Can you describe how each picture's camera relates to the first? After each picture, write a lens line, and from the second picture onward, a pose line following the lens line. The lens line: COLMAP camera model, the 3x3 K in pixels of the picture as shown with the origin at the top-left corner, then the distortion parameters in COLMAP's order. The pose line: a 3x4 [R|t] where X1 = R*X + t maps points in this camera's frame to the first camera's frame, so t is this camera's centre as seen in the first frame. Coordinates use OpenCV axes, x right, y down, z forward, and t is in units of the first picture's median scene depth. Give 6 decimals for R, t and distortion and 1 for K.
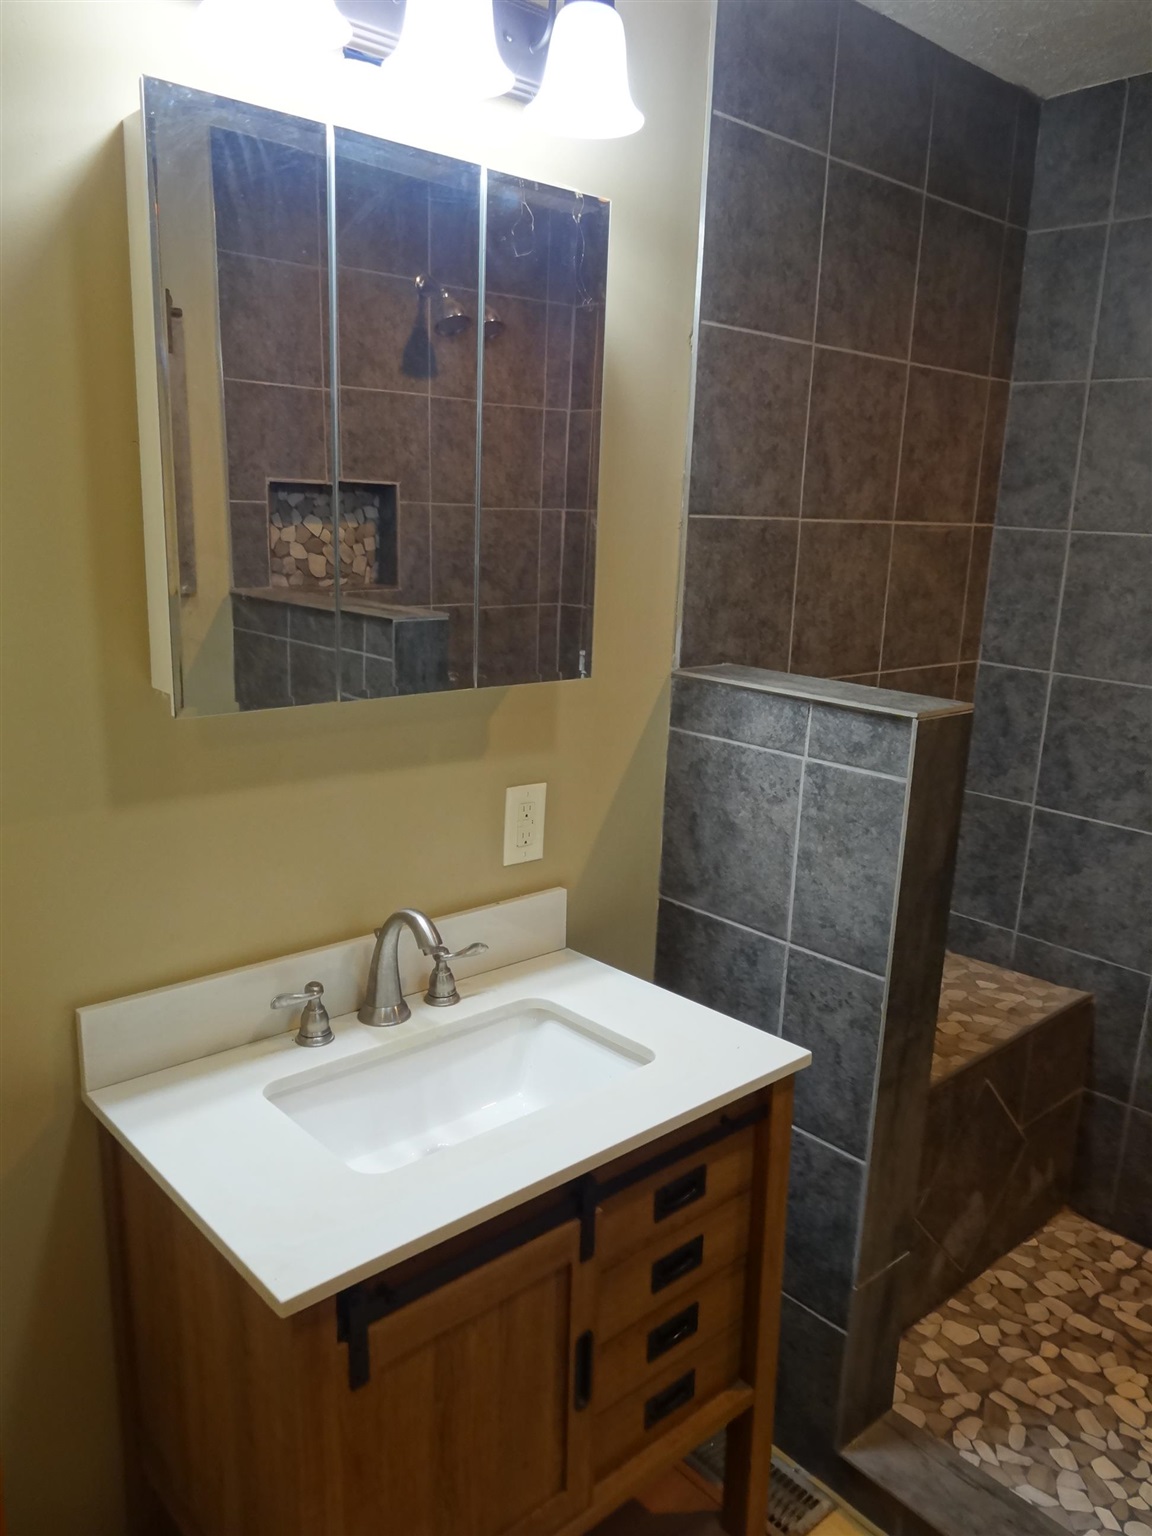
lens RADIAL K [[1131.5, 0, 576.5], [0, 1131.5, 766.9], [0, 0, 1]] dist [0.000728, -0.001353]
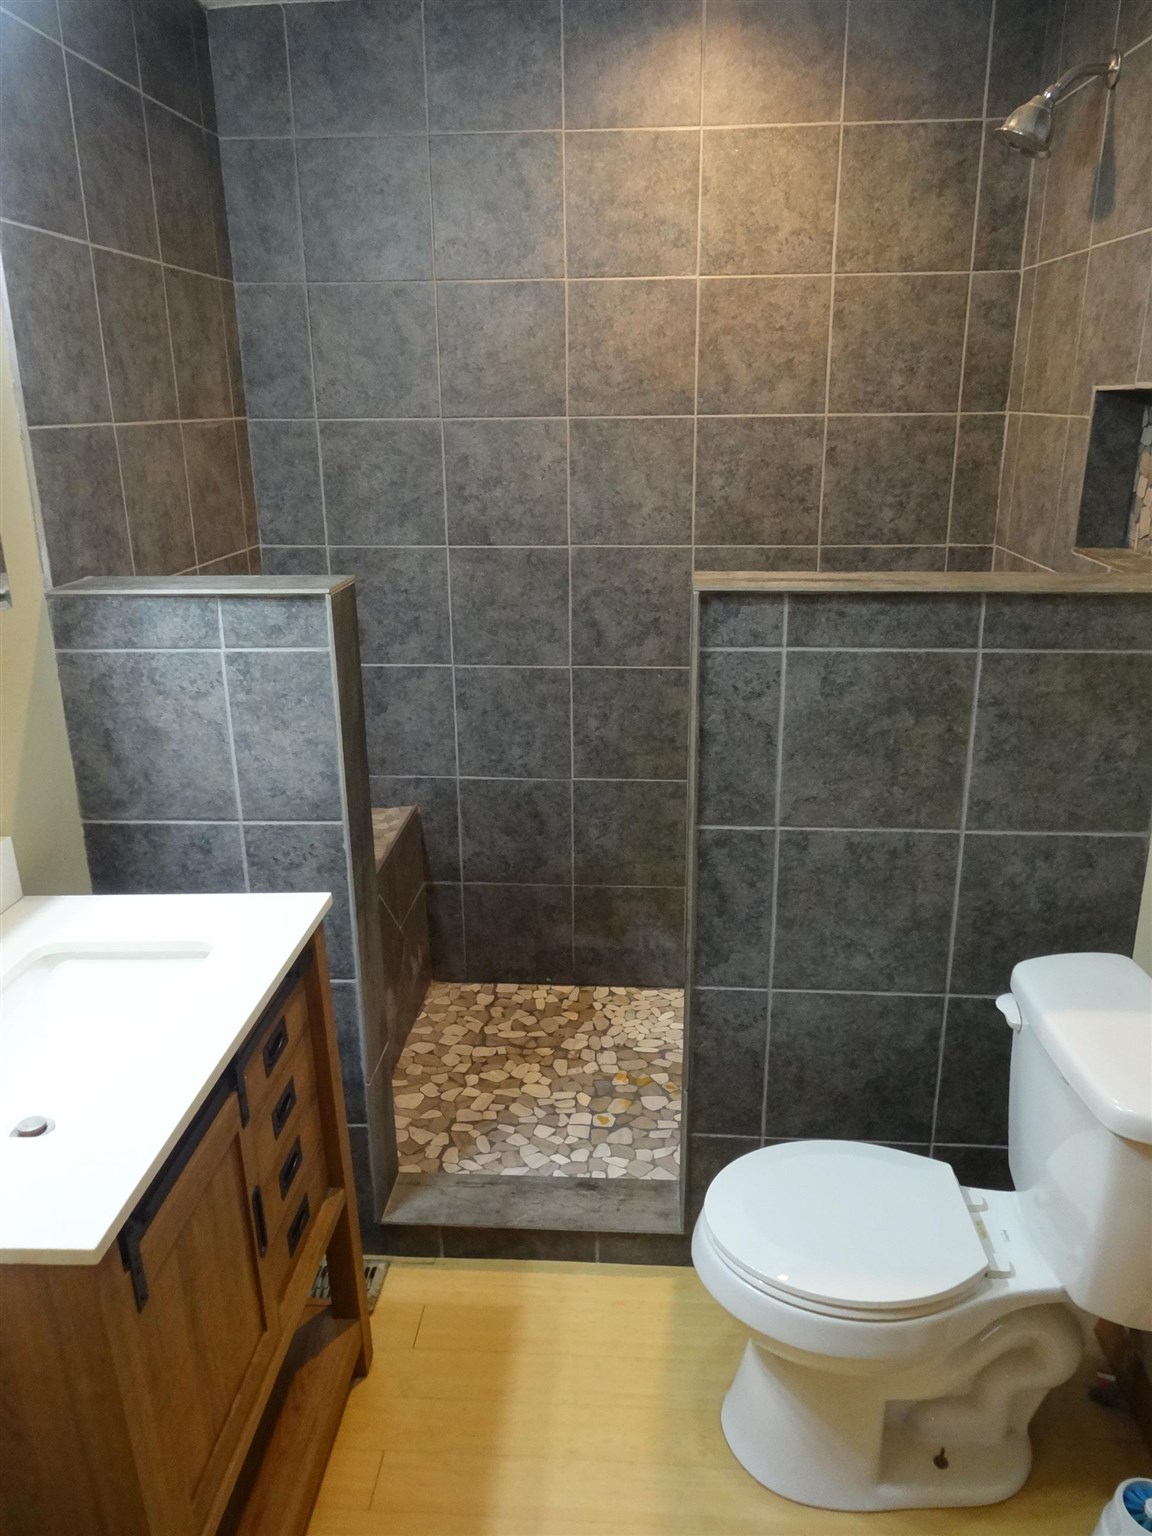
lens RADIAL K [[1131.5, 0, 573.3], [0, 1131.5, 768.0], [0, 0, 1]] dist [0.000728, -0.001353]
pose [[0.715526, -0.259602, 0.648559, -0.246438], [0.197303, 0.965689, 0.168866, -0.012962], [-0.670145, 0.007135, 0.742196, -0.018188]]
